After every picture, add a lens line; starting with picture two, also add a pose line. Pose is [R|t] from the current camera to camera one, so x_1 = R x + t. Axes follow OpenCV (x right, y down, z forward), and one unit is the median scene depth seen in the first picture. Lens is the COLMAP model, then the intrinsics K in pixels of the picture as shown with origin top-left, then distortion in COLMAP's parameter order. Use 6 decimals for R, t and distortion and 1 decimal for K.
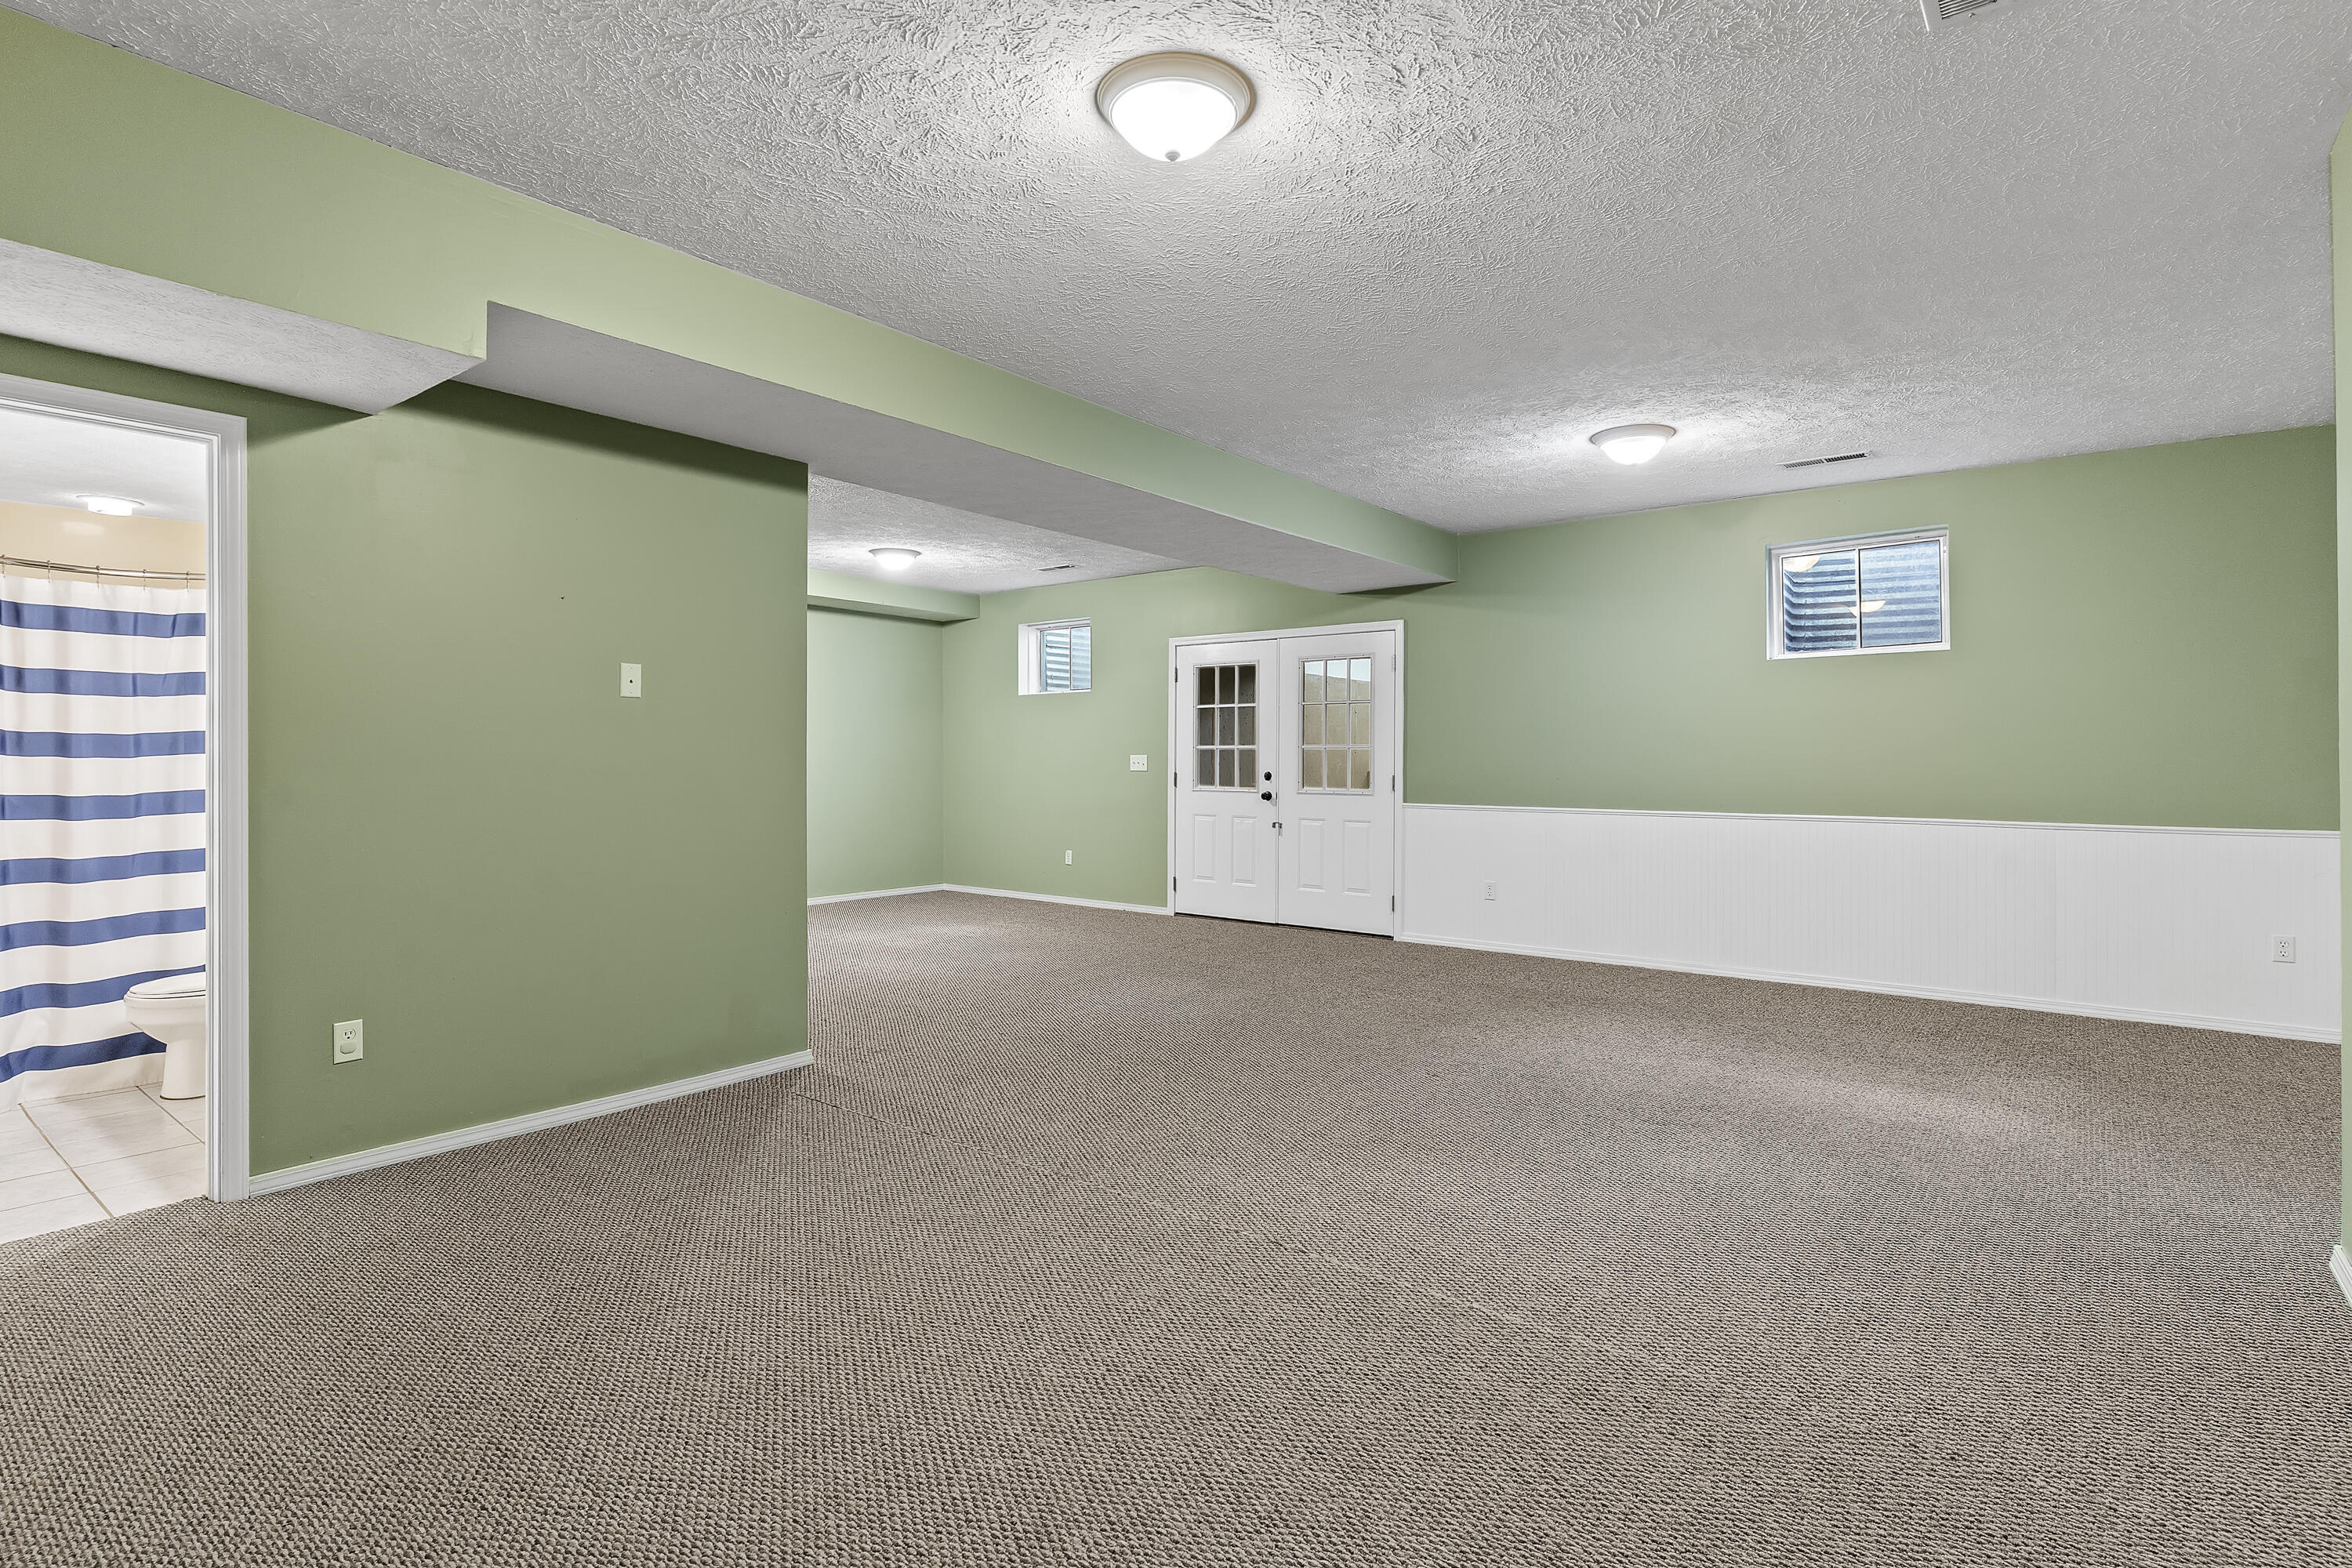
lens RADIAL K [[1156.1, 0, 1173.5], [0, 1156.1, 761.7], [0, 0, 1]] dist [0.001405, -0.000236]
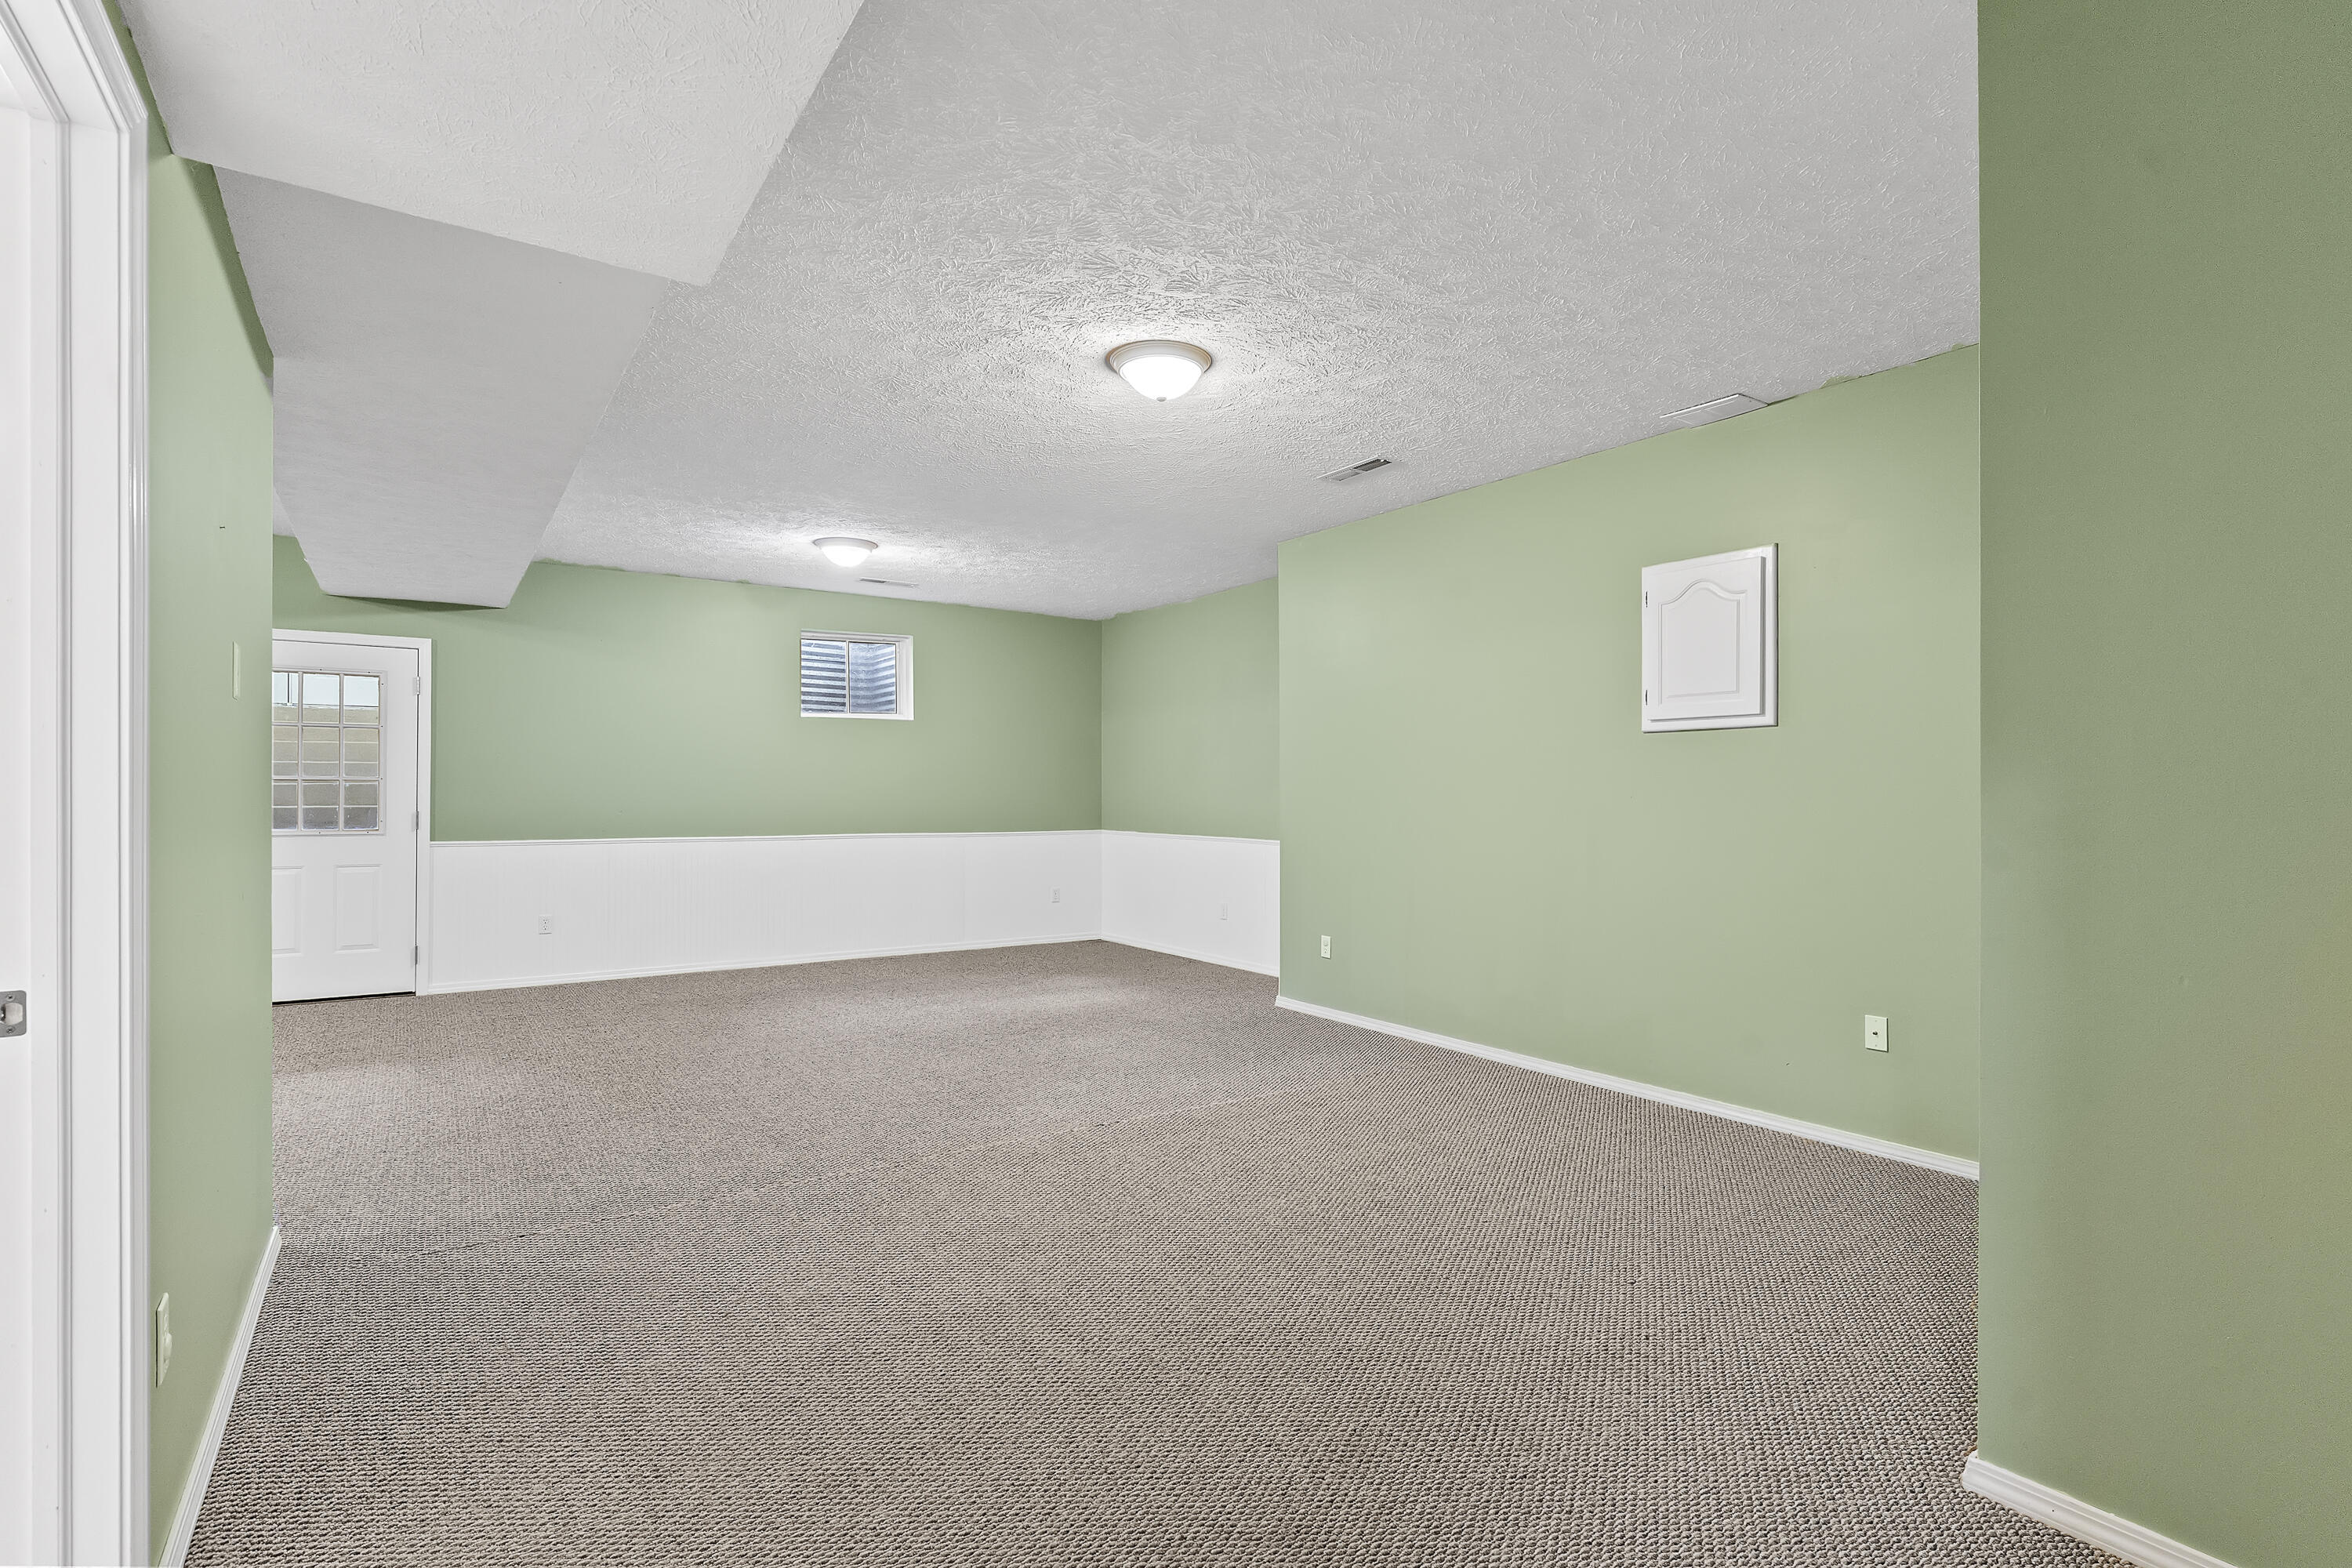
lens RADIAL K [[1125.6, 0, 1176.0], [0, 1125.6, 784.0], [0, 0, 1]] dist [0.002296, 0.000459]
pose [[0.307445, 0.005397, 0.951551, -0.565716], [0.002342, 0.999977, -0.006428, -0.003306], [-0.951563, 0.004205, 0.307425, 0.212881]]
